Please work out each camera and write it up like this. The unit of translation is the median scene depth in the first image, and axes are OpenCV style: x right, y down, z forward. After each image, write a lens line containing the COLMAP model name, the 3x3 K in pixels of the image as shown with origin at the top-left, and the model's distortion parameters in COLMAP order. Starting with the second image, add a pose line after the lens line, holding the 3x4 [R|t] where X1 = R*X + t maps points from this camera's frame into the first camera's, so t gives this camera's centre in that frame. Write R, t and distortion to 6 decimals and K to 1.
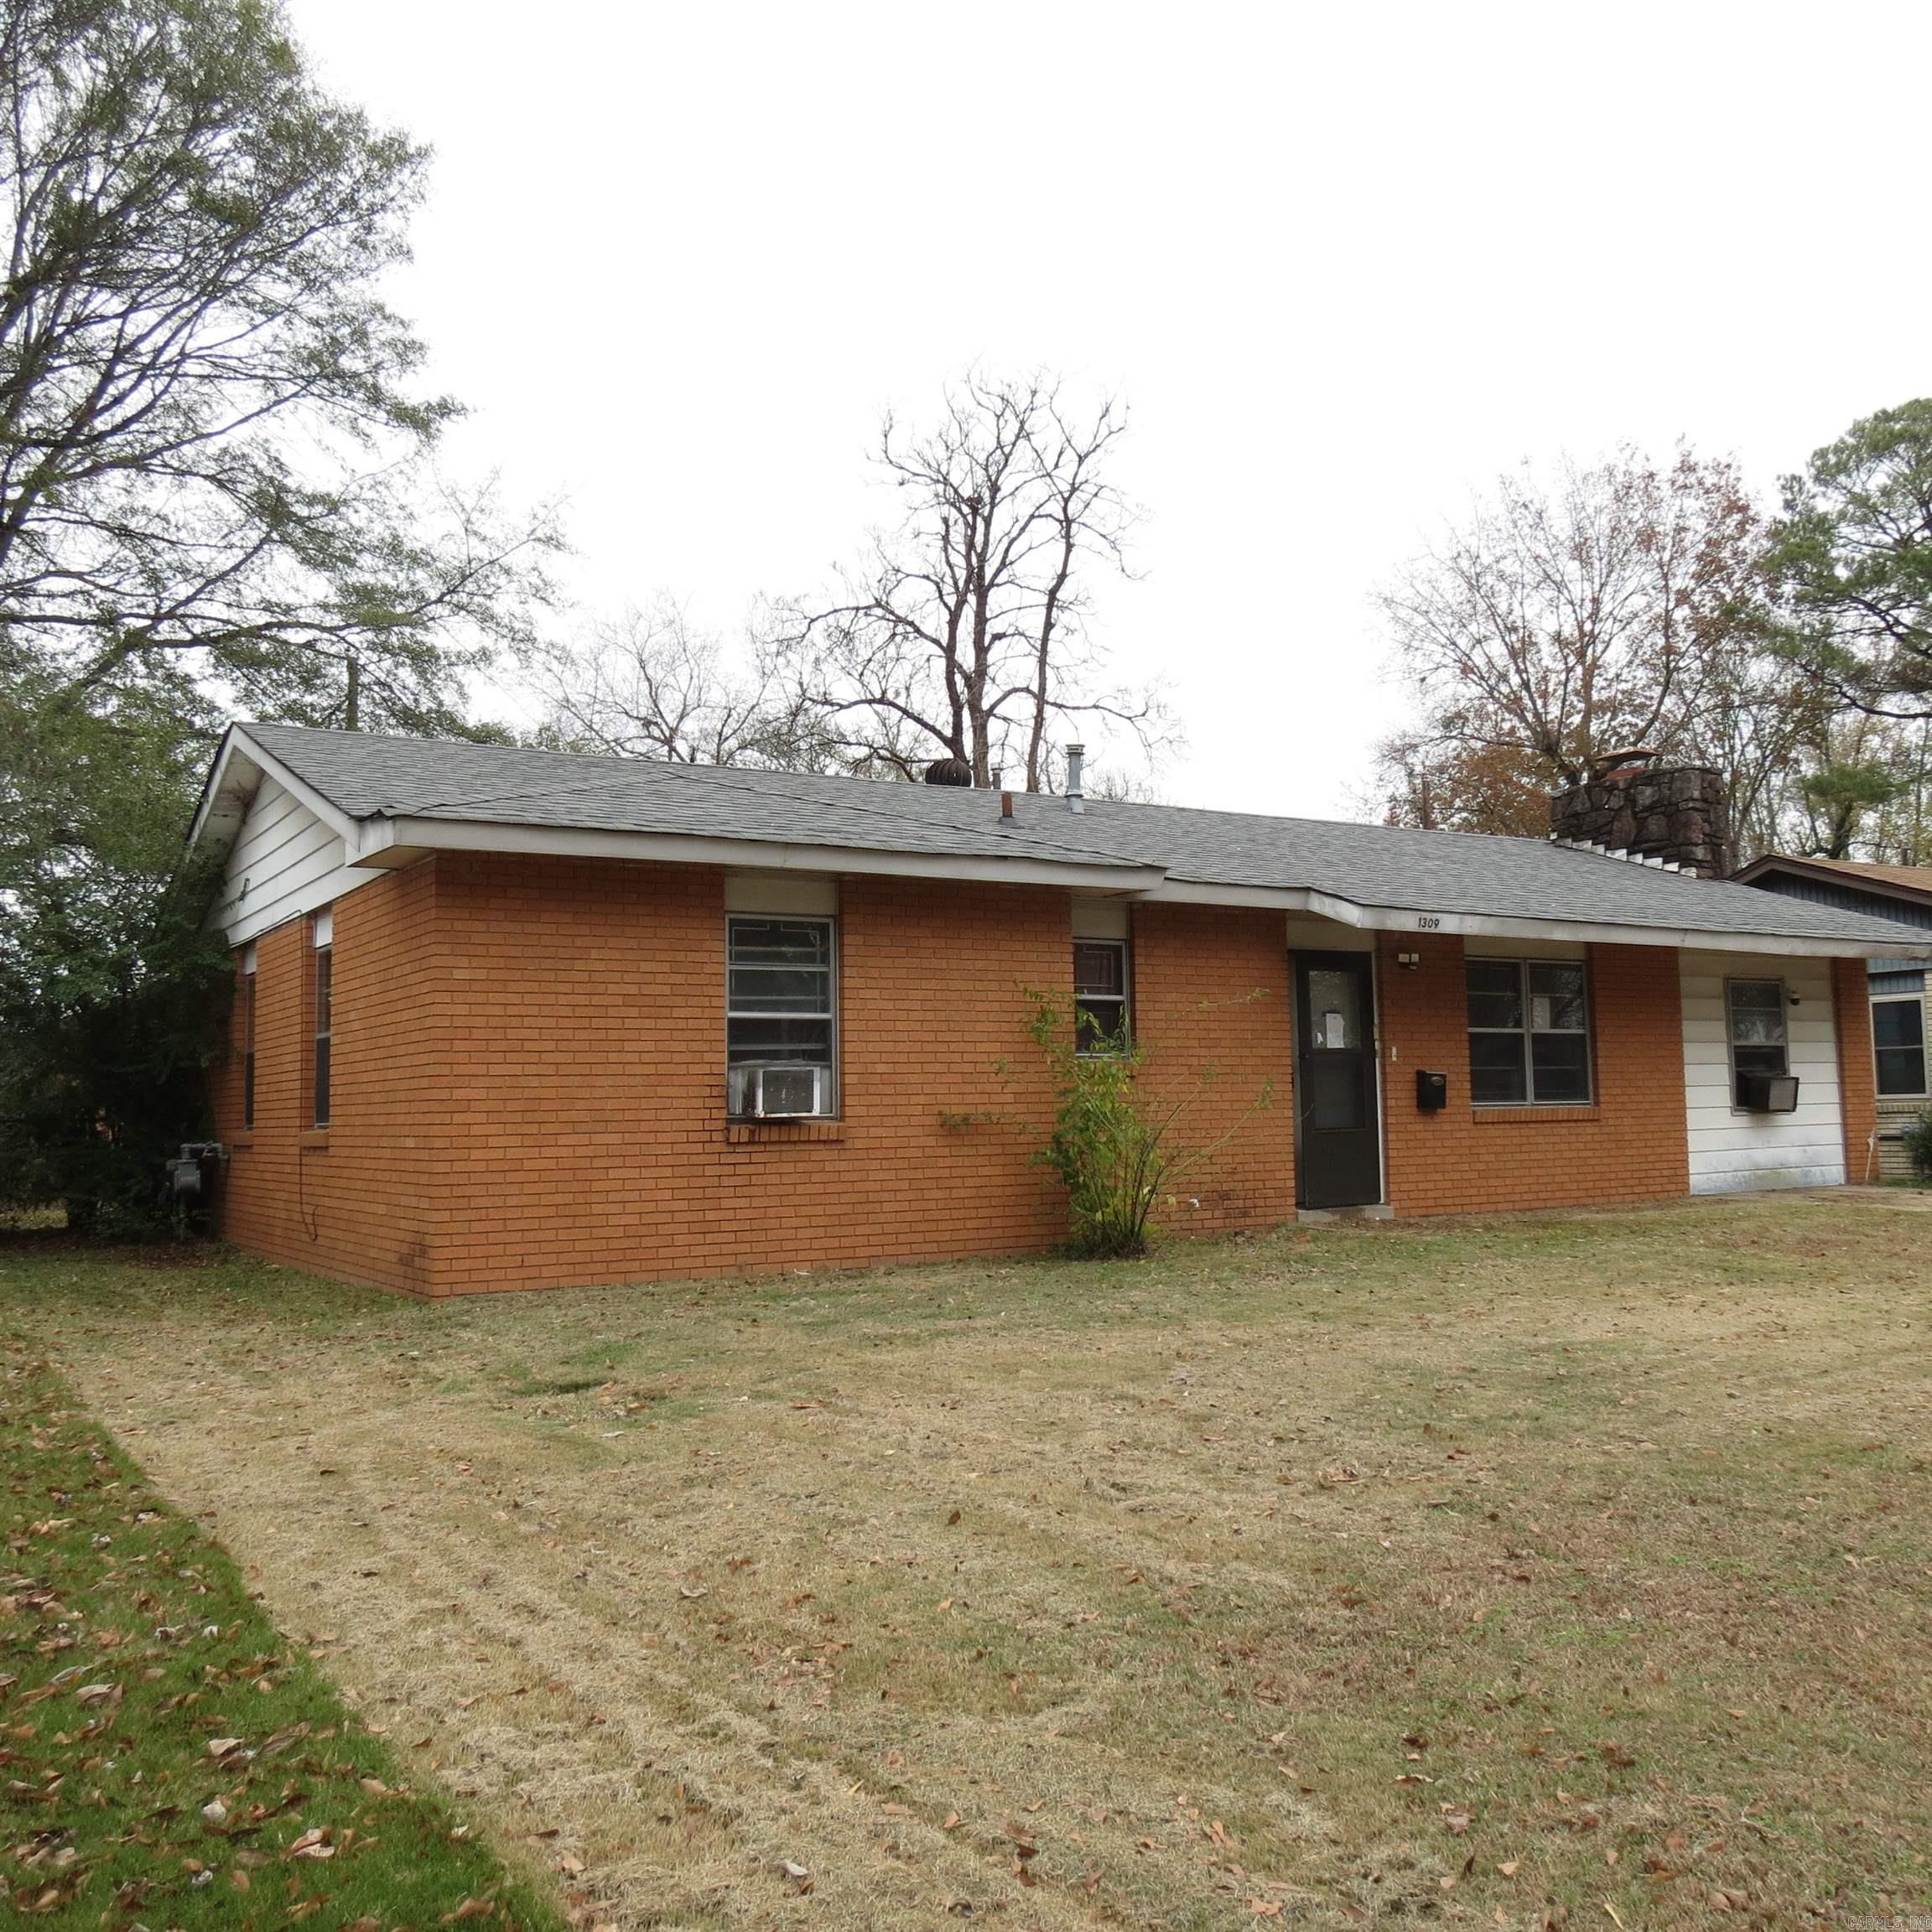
lens RADIAL K [[1845.8, 0, 966.0], [0, 1845.8, 966.0], [0, 0, 1]] dist [-0.028079, 0.005462]
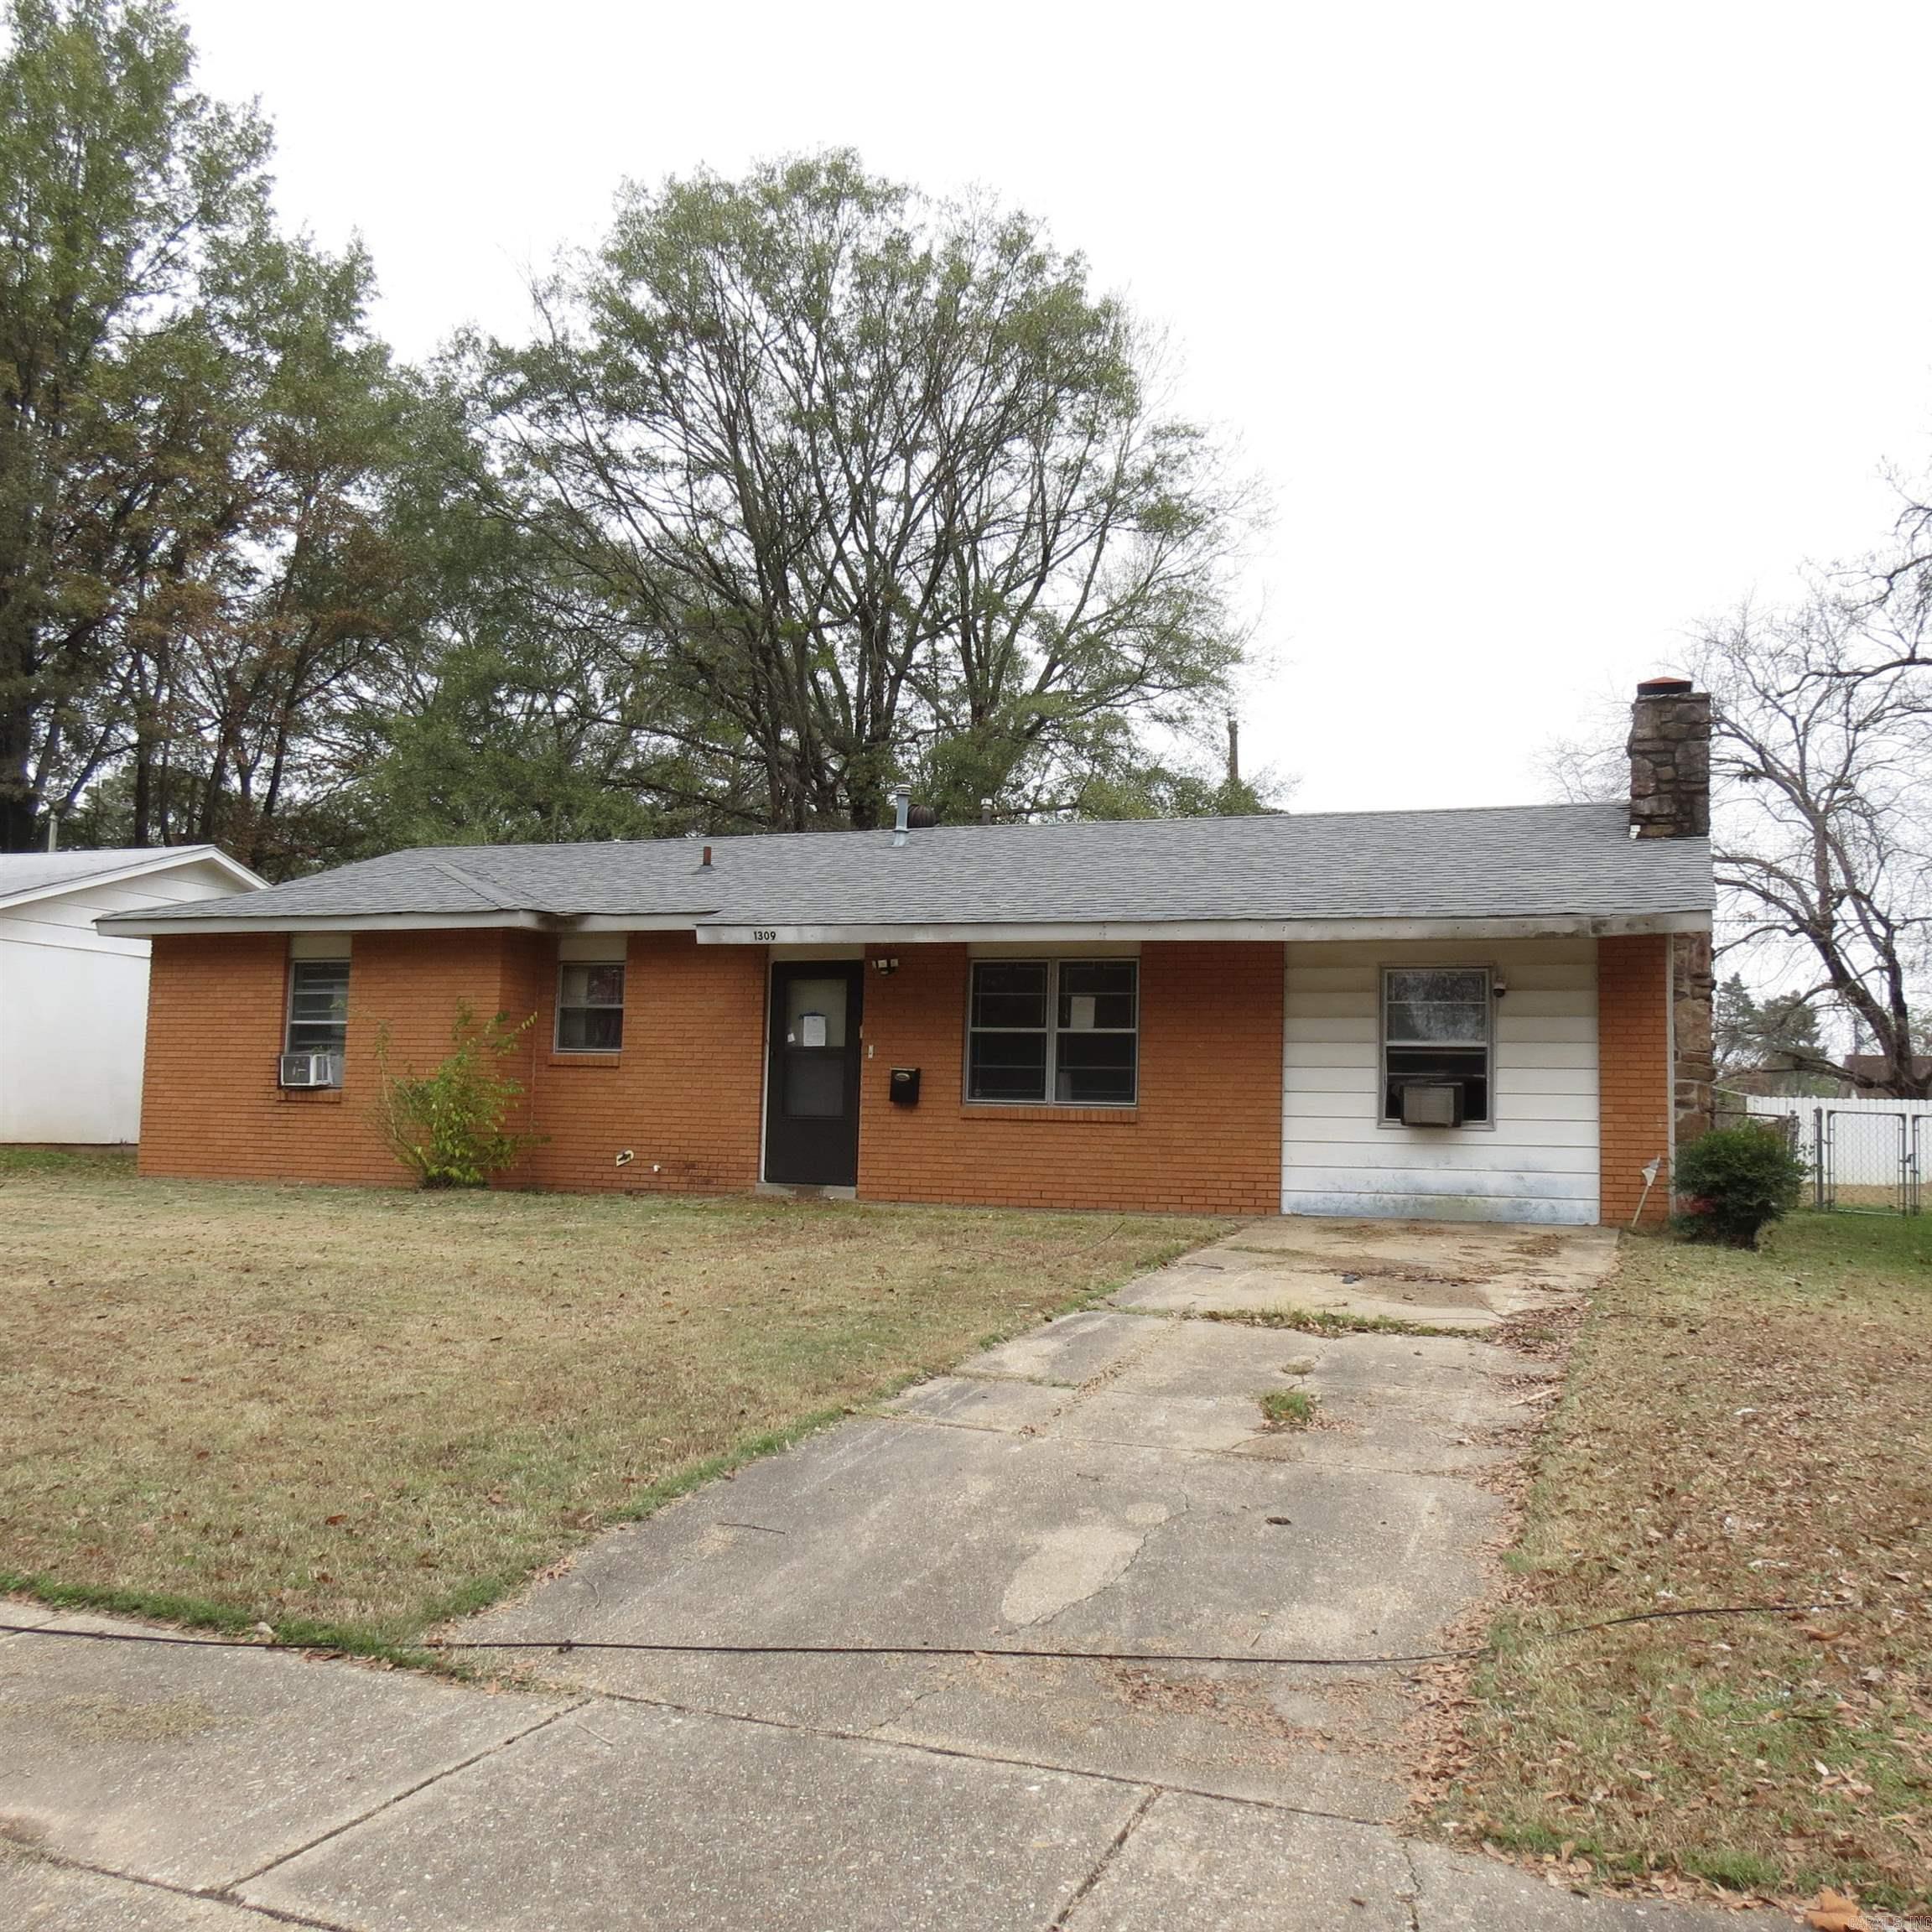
lens RADIAL K [[1845.8, 0, 966.0], [0, 1845.8, 966.0], [0, 0, 1]] dist [-0.028079, 0.005462]
pose [[0.599119, -0.035453, -0.799874, 1.117061], [0.027838, 0.999338, -0.023442, 0.023192], [0.800176, -0.008222, 0.599709, 0.370707]]
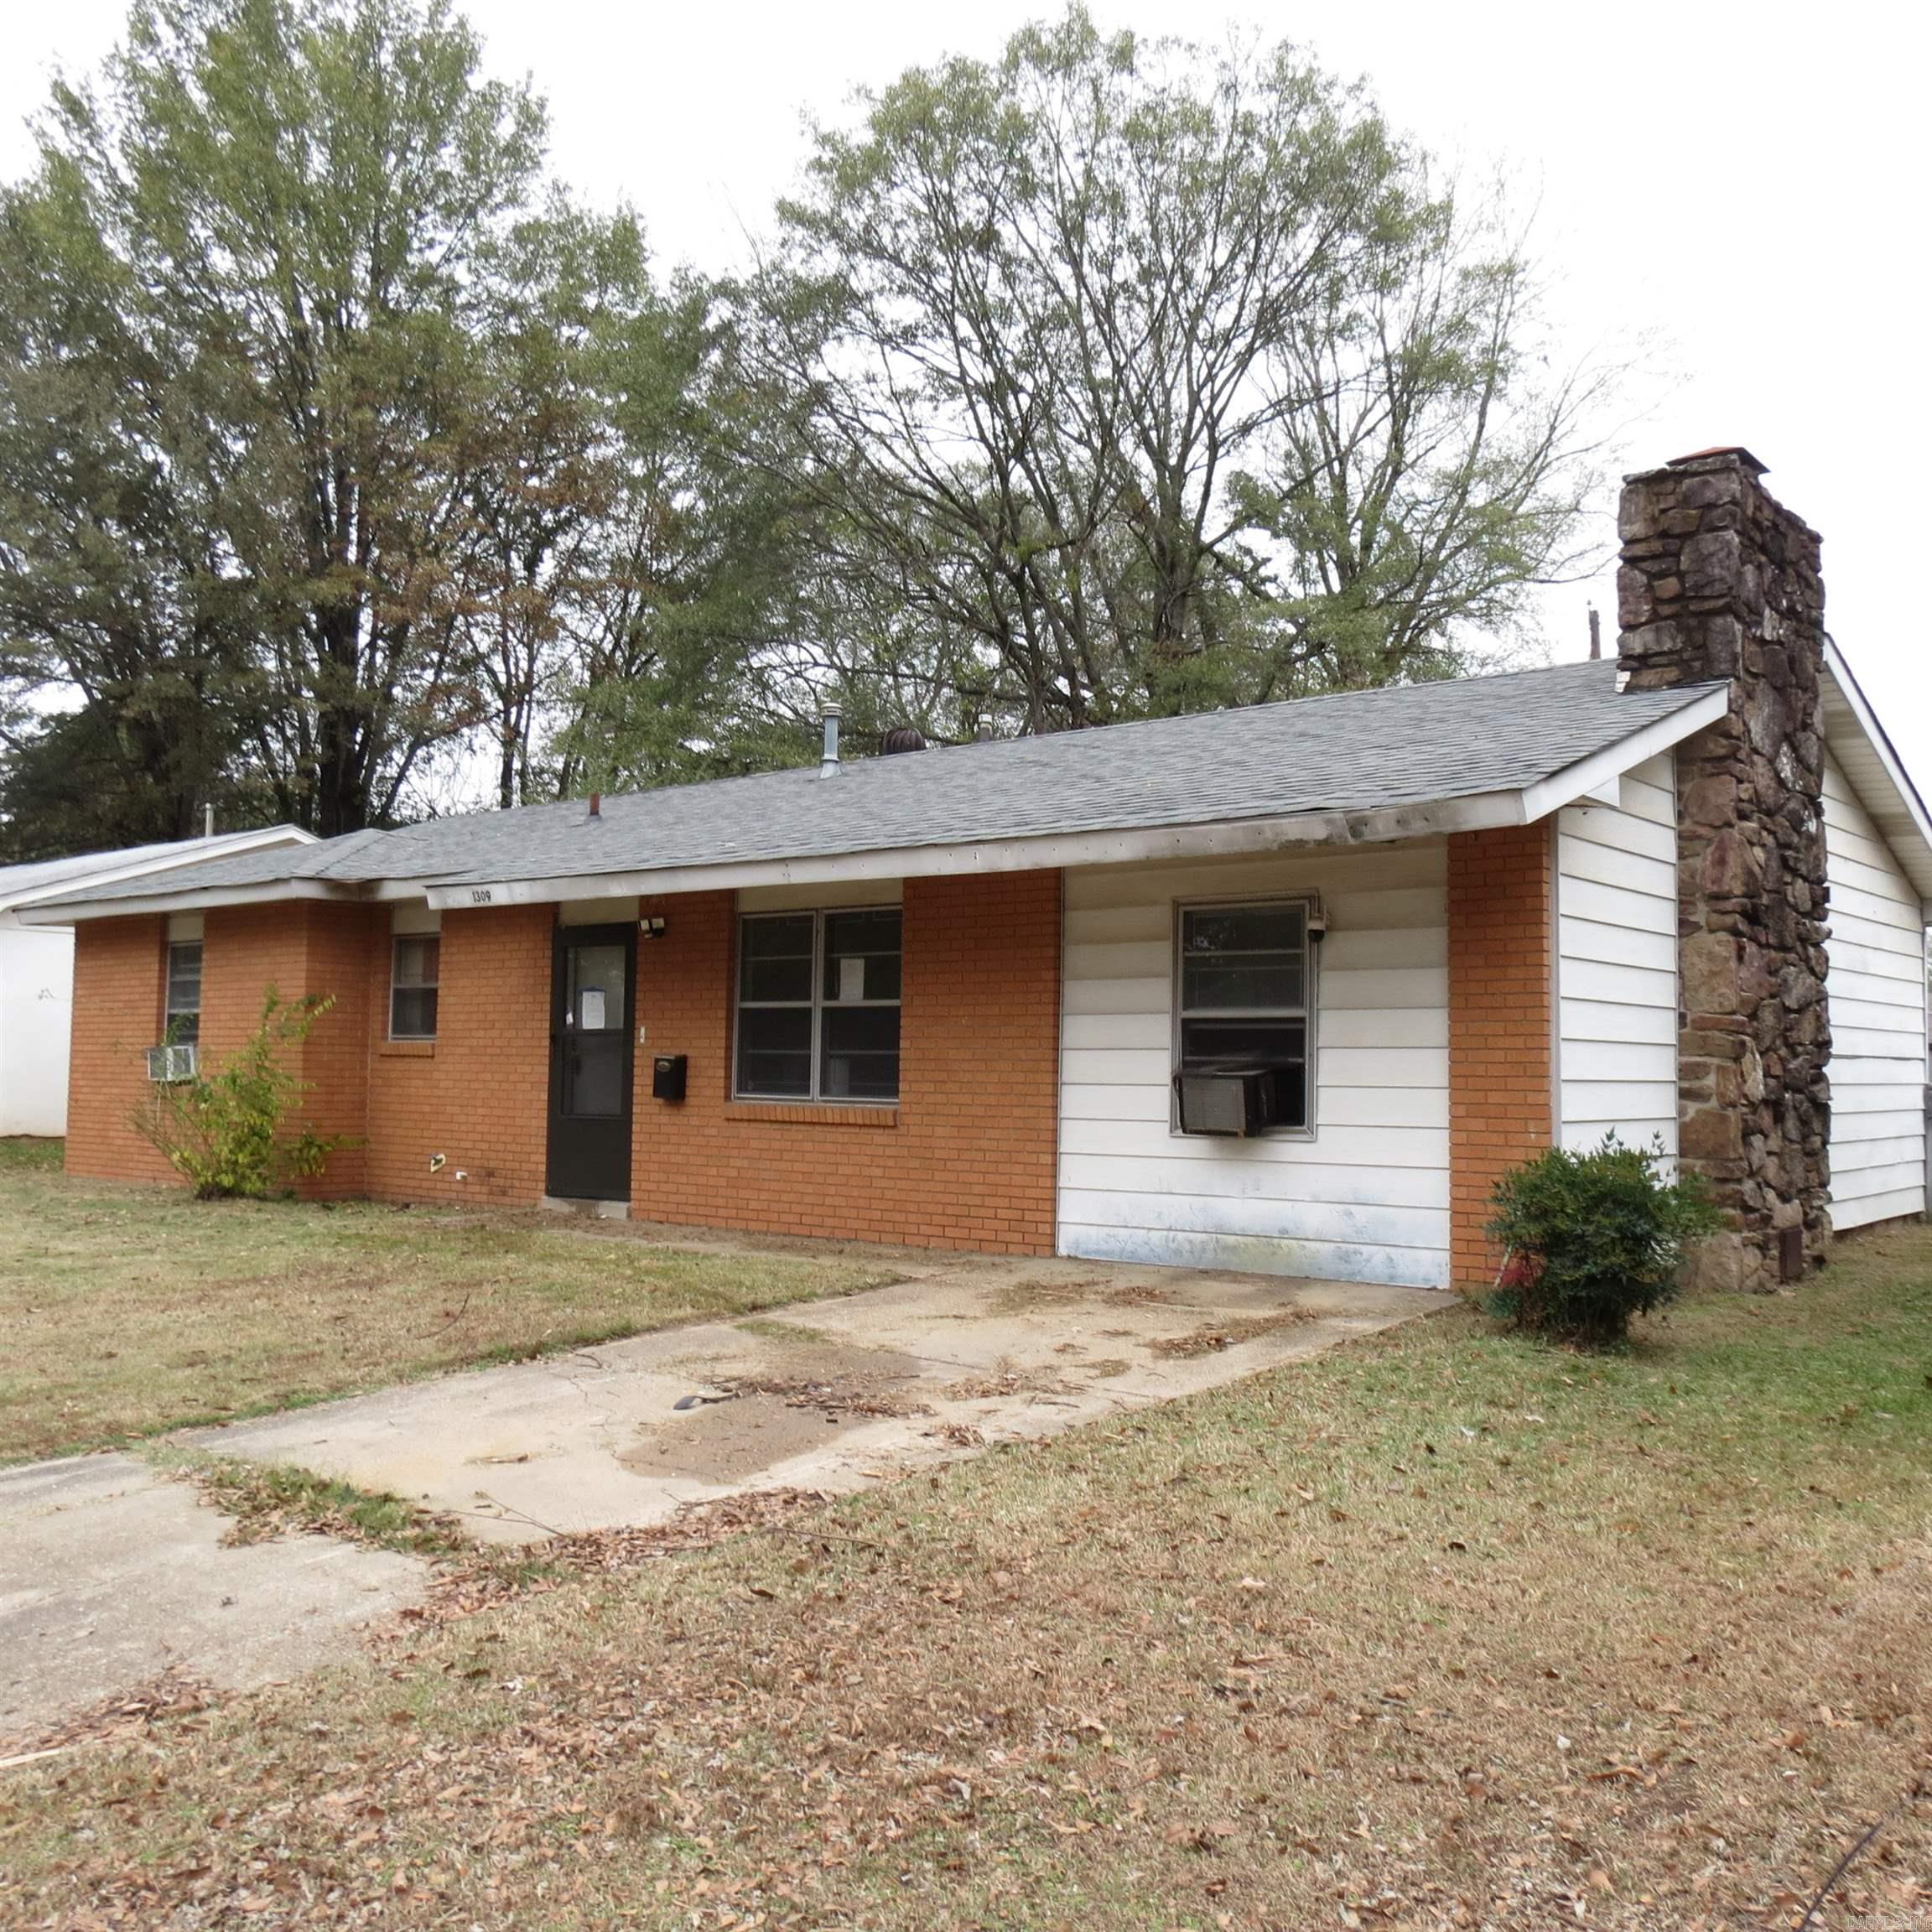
lens RADIAL K [[1845.8, 0, 966.0], [0, 1845.8, 966.0], [0, 0, 1]] dist [-0.028079, 0.005462]
pose [[0.306451, -0.030624, -0.951394, 1.087944], [0.057262, 0.998265, -0.013688, 0.034611], [0.950163, -0.050284, 0.307673, 0.849343]]
